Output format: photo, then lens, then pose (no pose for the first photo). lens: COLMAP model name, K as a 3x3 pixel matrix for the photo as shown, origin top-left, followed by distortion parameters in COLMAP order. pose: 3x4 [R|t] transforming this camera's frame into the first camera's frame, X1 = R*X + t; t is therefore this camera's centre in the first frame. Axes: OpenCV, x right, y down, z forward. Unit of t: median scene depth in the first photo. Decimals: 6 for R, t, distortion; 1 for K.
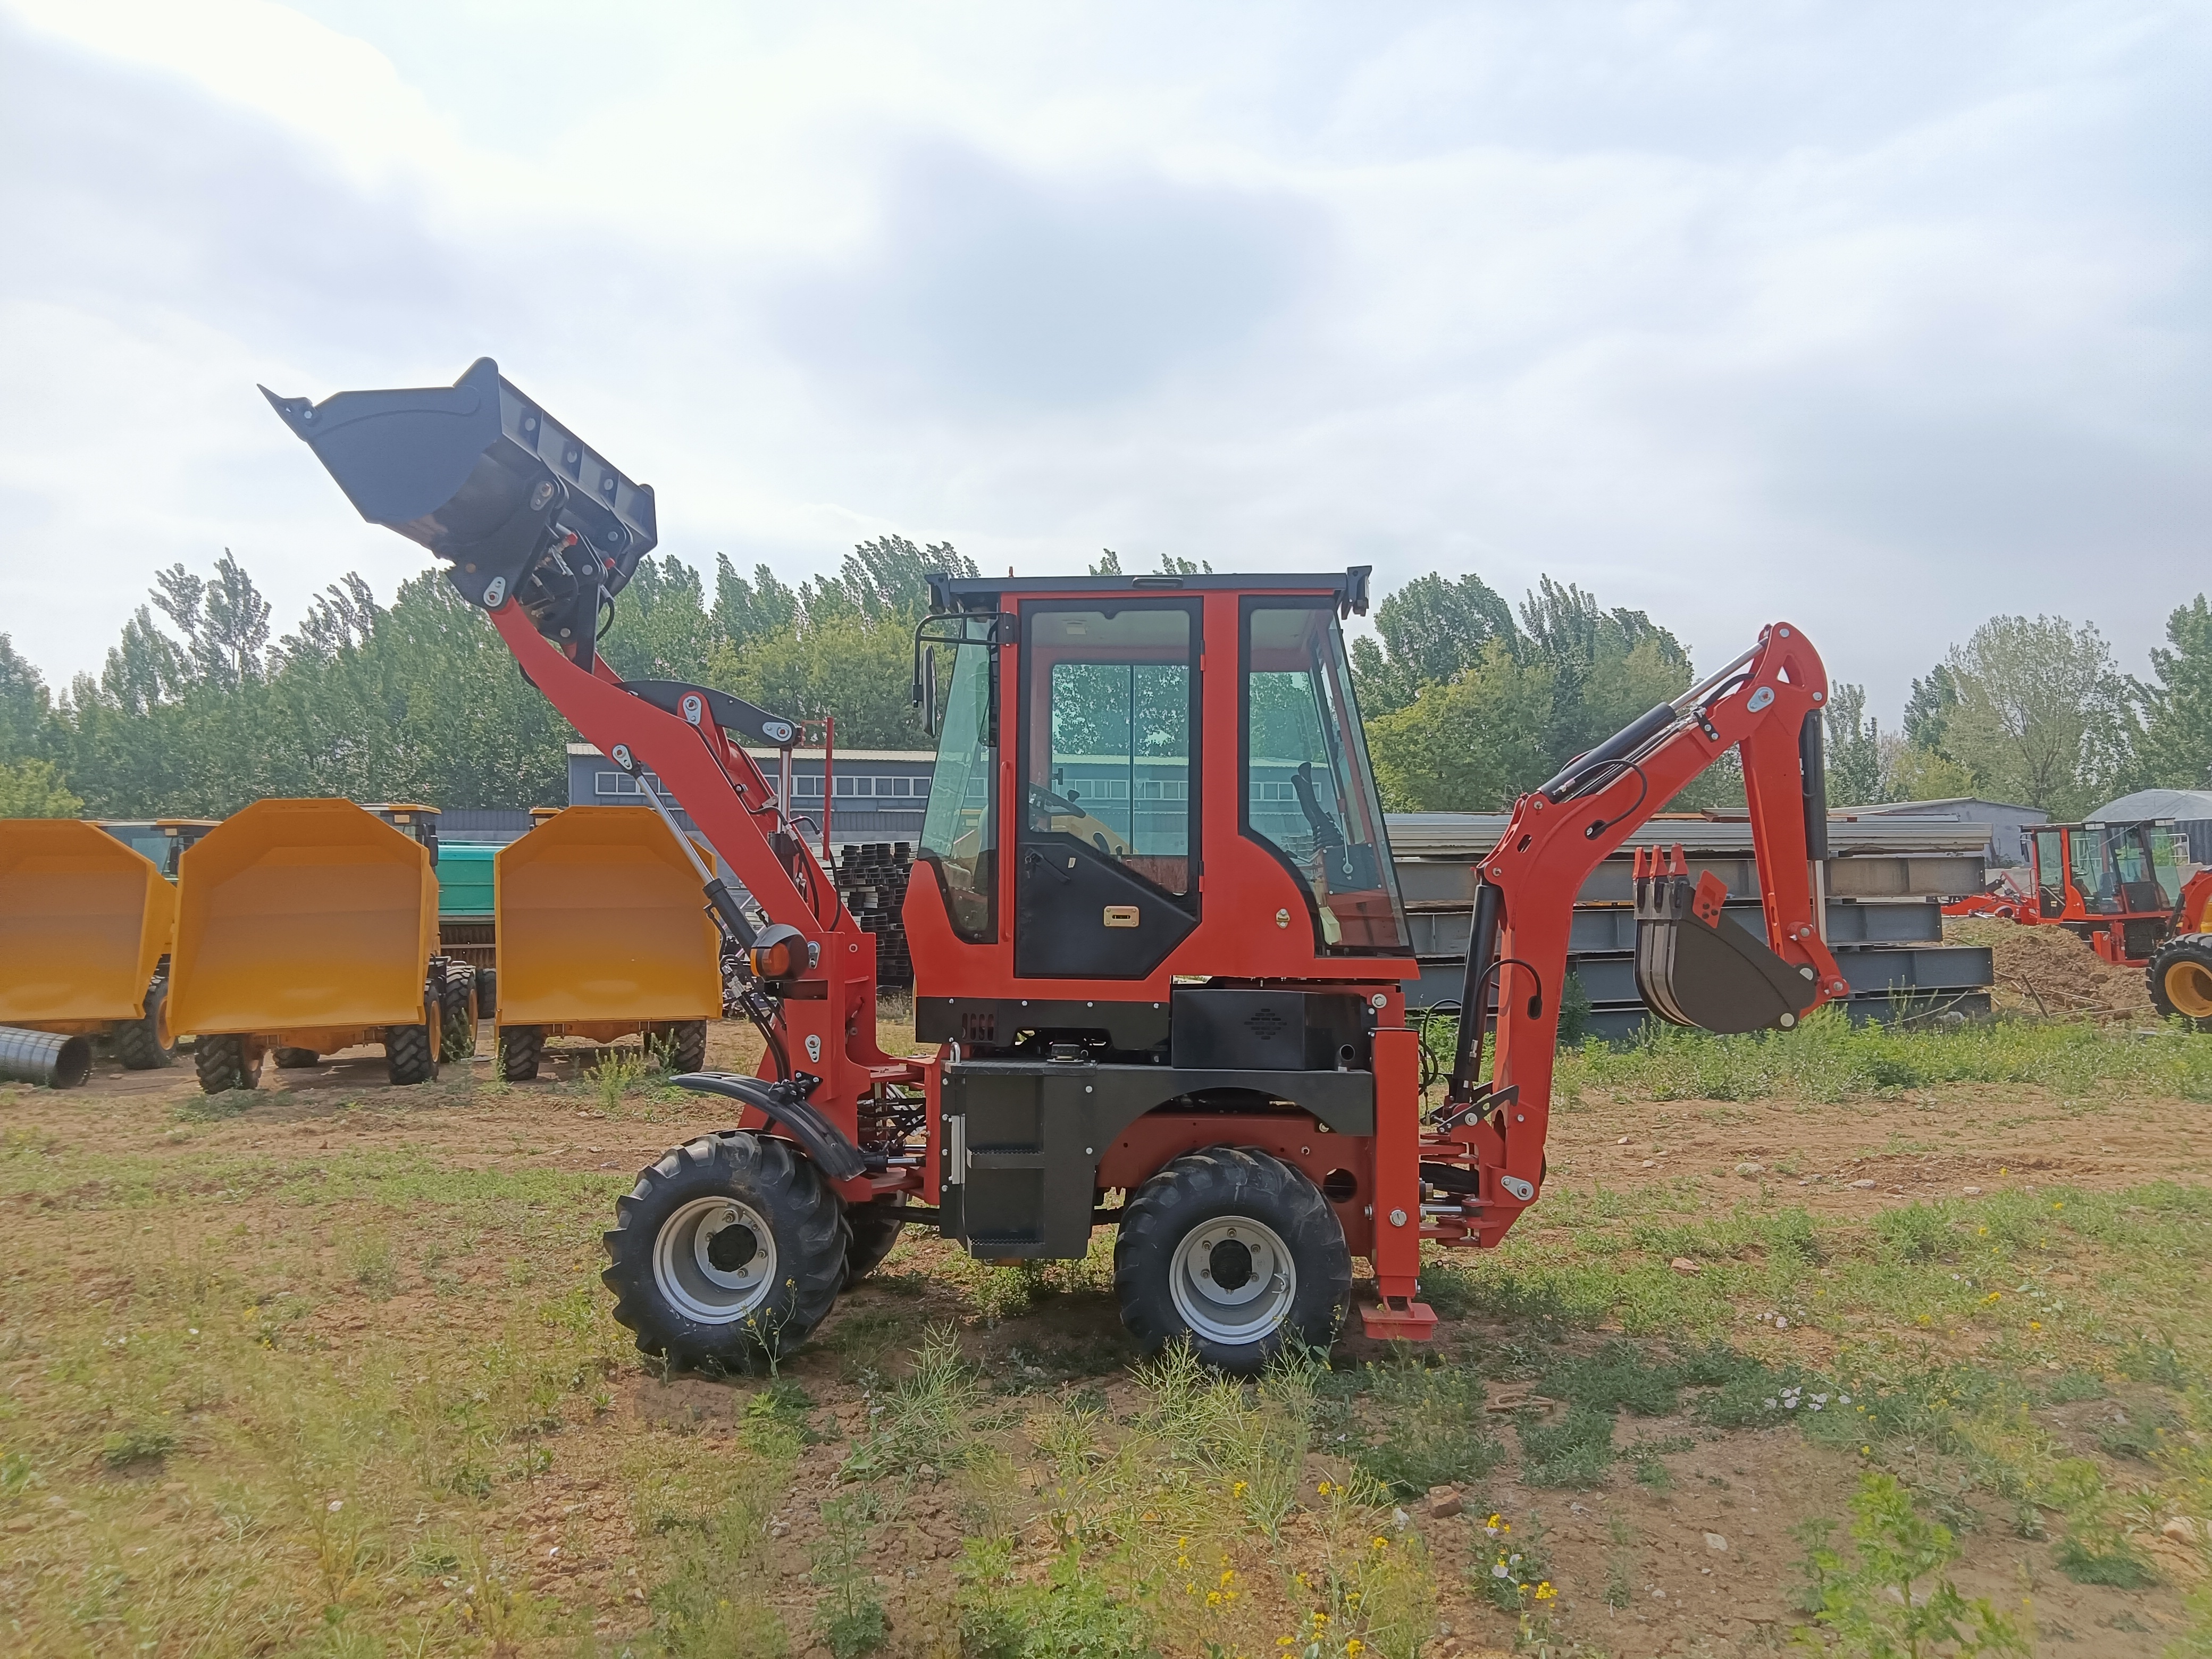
lens RADIAL K [[1655.7, 0, 1090.1], [0, 1655.7, 820.4], [0, 0, 1]] dist [0.038471, -0.027354]
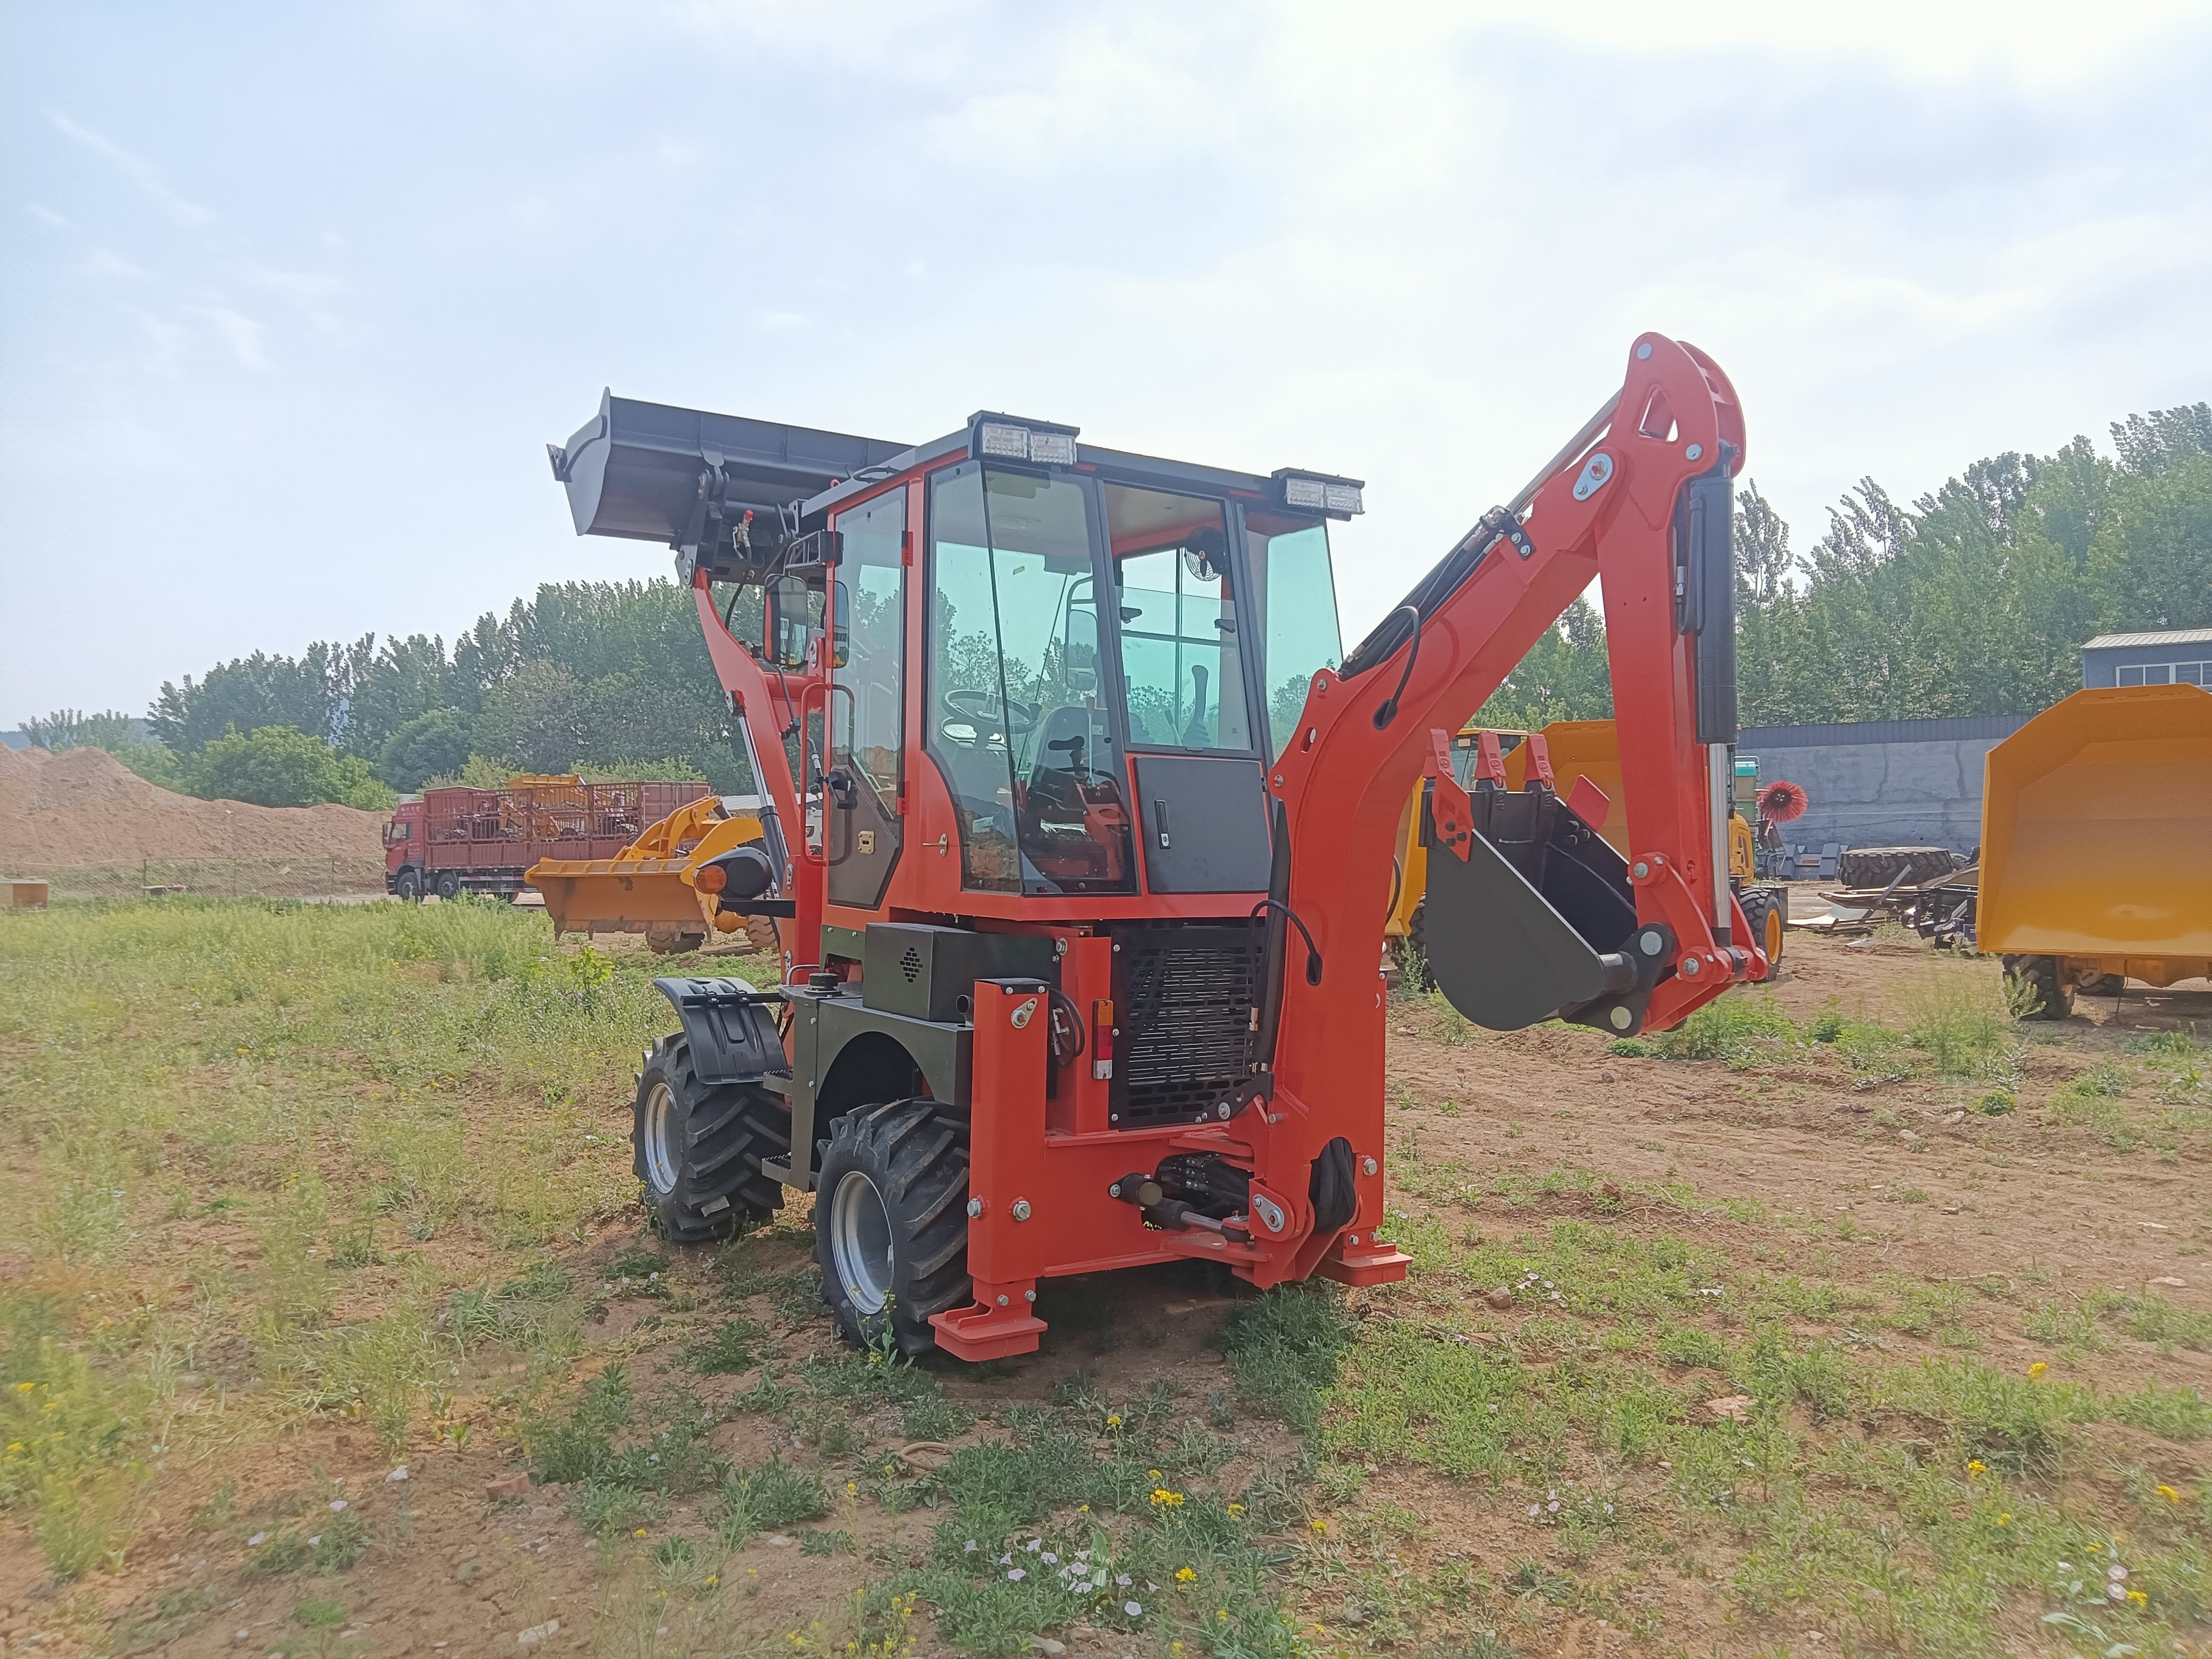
lens RADIAL K [[1655.7, 0, 1105.1], [0, 1655.7, 837.8], [0, 0, 1]] dist [0.038471, -0.027354]
pose [[0.592976, 0.000772, -0.805220, 0.800172], [0.048003, 0.998187, 0.036307, 0.026574], [0.803788, -0.060183, 0.591864, 0.520393]]
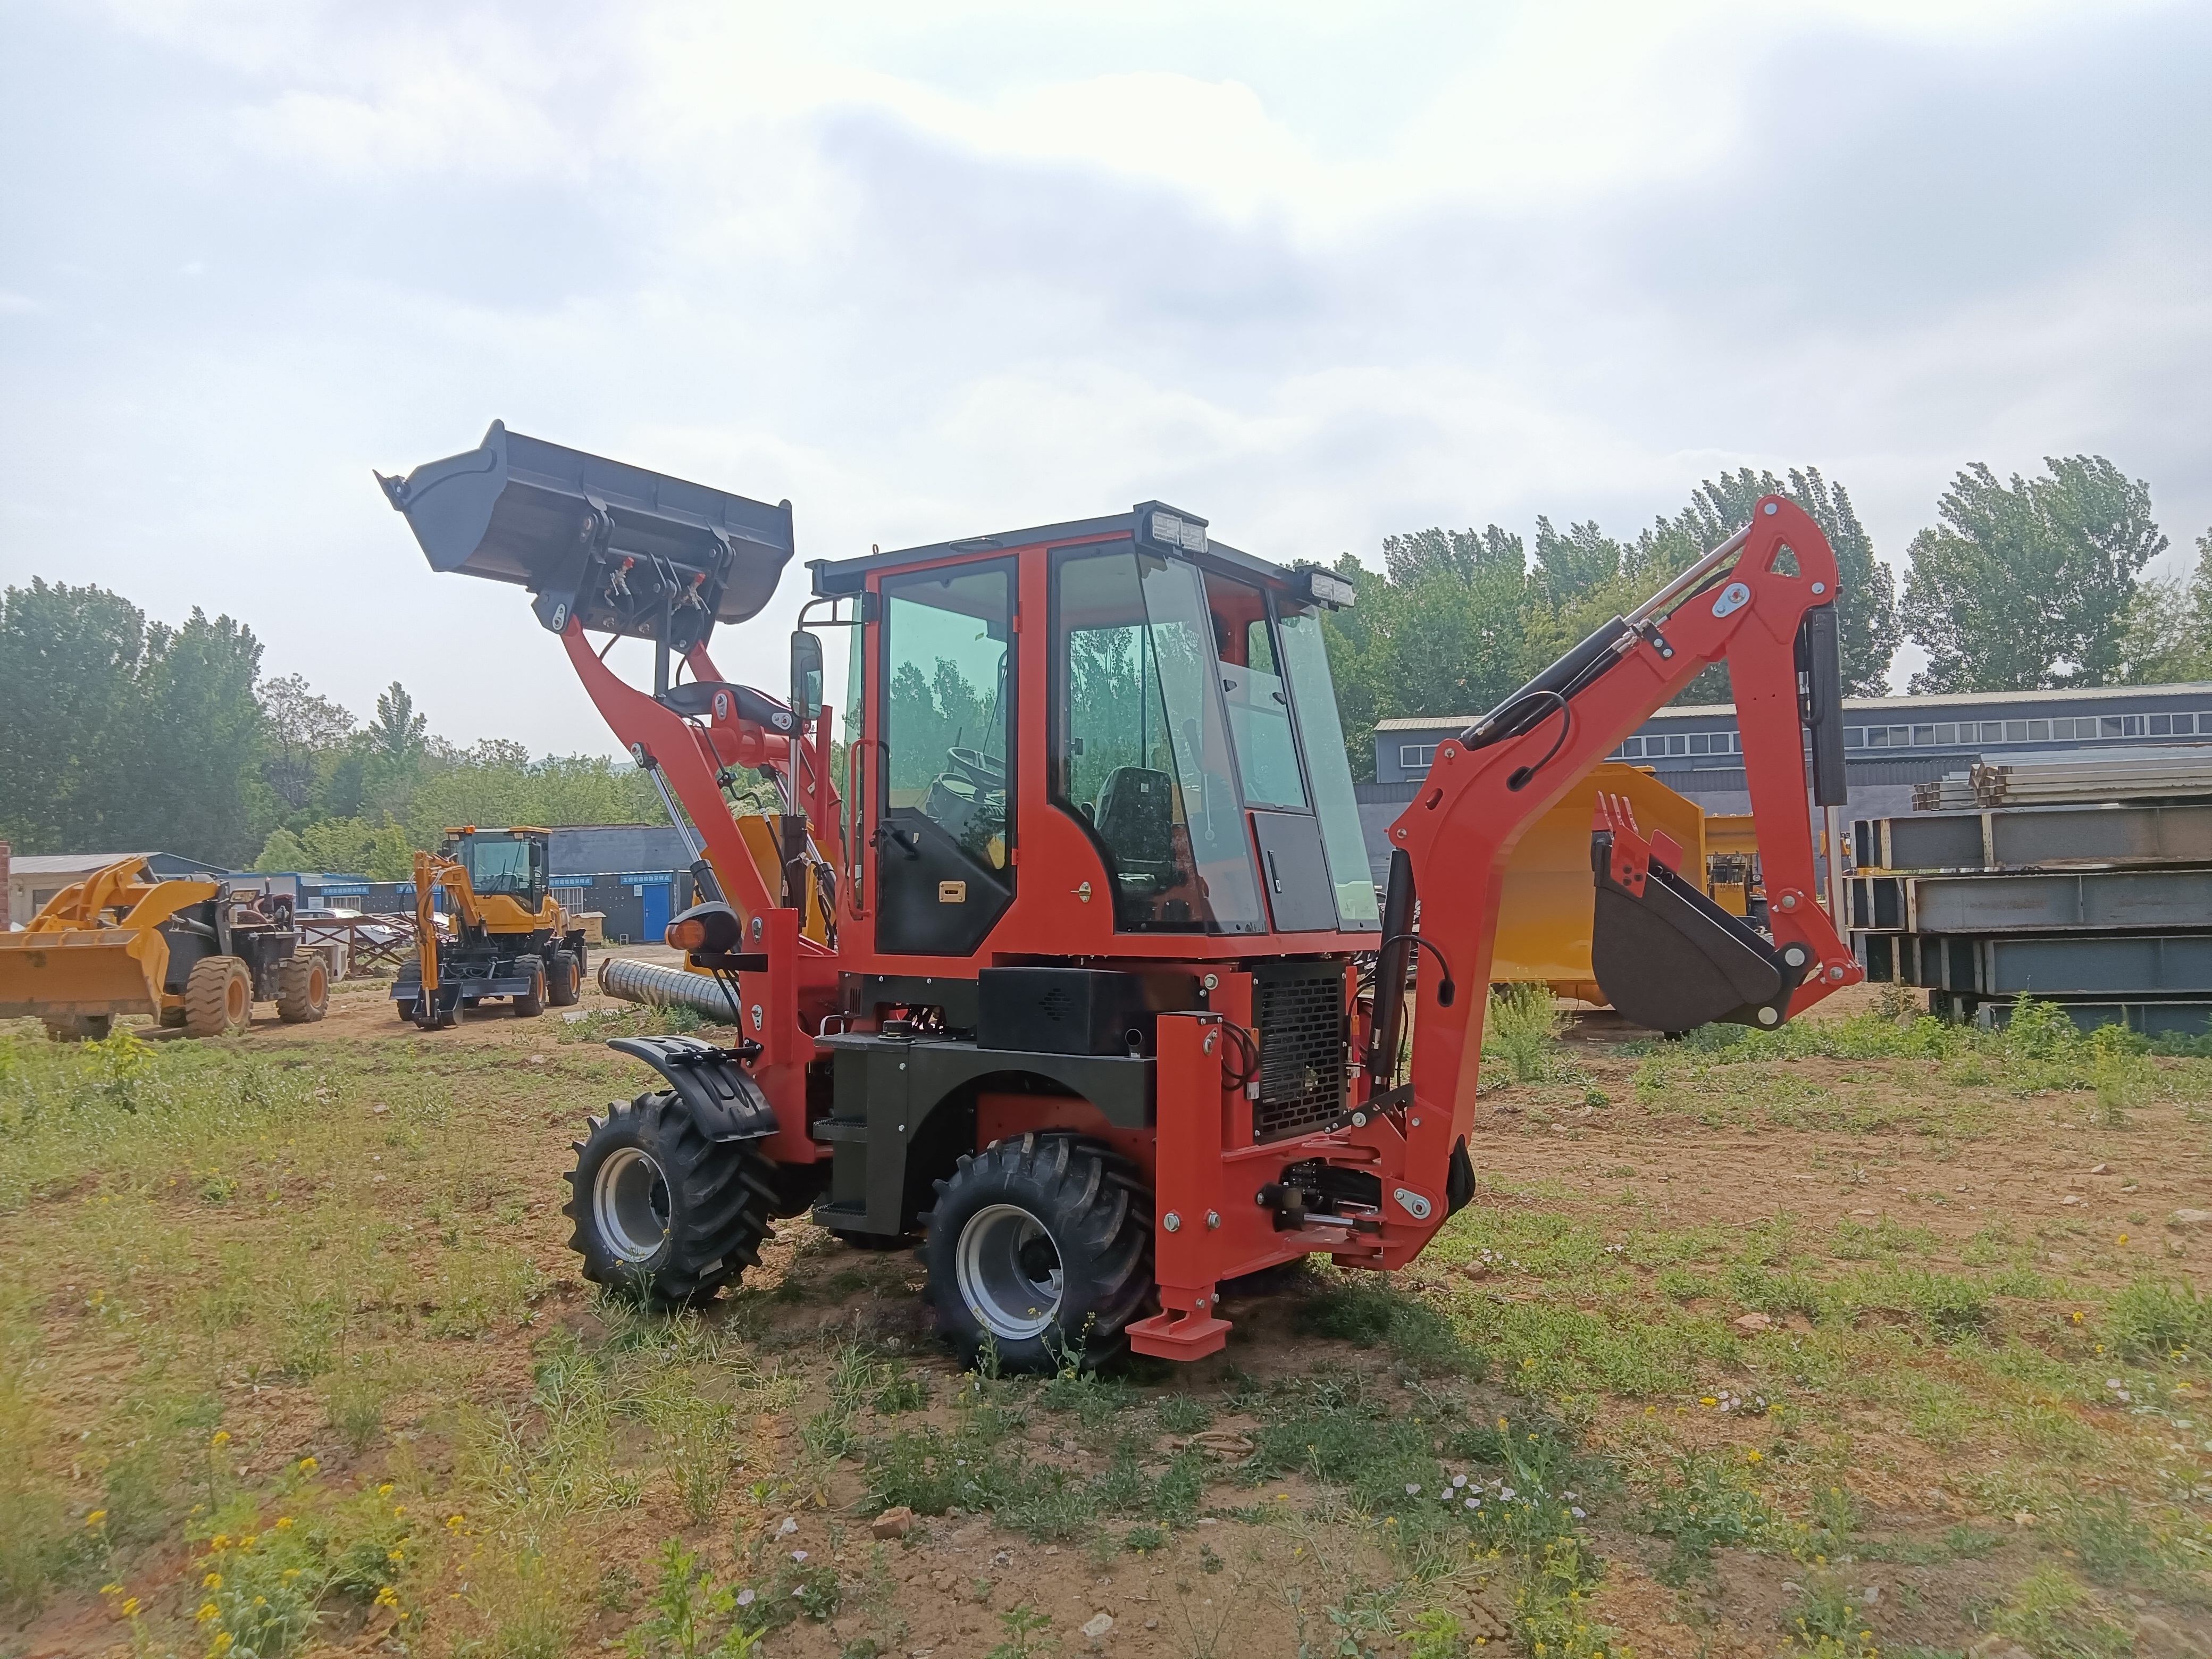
lens RADIAL K [[1655.7, 0, 1110.4], [0, 1655.7, 834.4], [0, 0, 1]] dist [0.038471, -0.027354]
pose [[0.859120, -0.028071, -0.511003, 0.563626], [0.042010, 0.998993, 0.015751, 0.012019], [0.510047, -0.034999, 0.859434, 0.195648]]
